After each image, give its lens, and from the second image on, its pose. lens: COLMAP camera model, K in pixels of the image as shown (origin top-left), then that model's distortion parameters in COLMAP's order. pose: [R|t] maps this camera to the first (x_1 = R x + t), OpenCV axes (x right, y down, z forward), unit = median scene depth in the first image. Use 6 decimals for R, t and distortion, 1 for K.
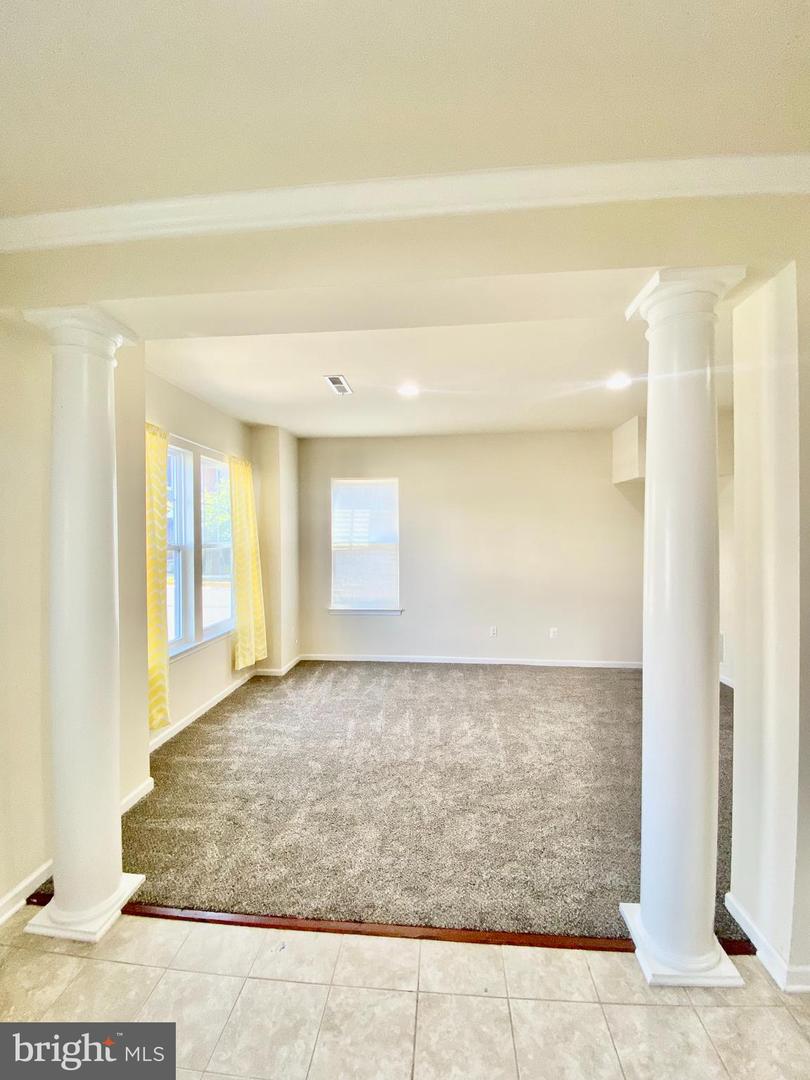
lens RADIAL K [[439.7, 0, 400.9], [0, 439.7, 532.7], [0, 0, 1]] dist [-0.012802, -0.002619]
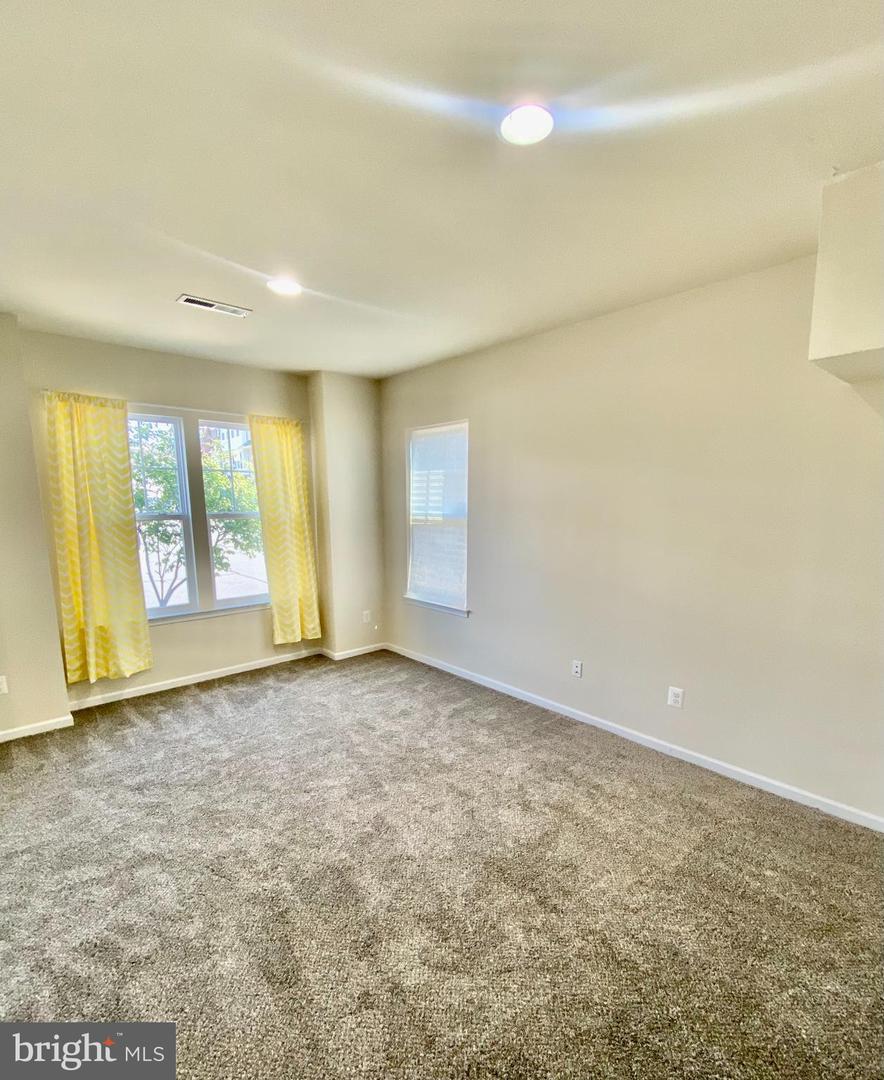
lens RADIAL K [[499.2, 0, 427.2], [0, 499.2, 593.8], [0, 0, 1]] dist [-0.002981, -0.000273]
pose [[0.742726, 0.134185, -0.656013, 0.548169], [-0.003197, 0.980414, 0.196921, -0.016407], [0.669588, -0.144161, 0.728608, 0.397491]]
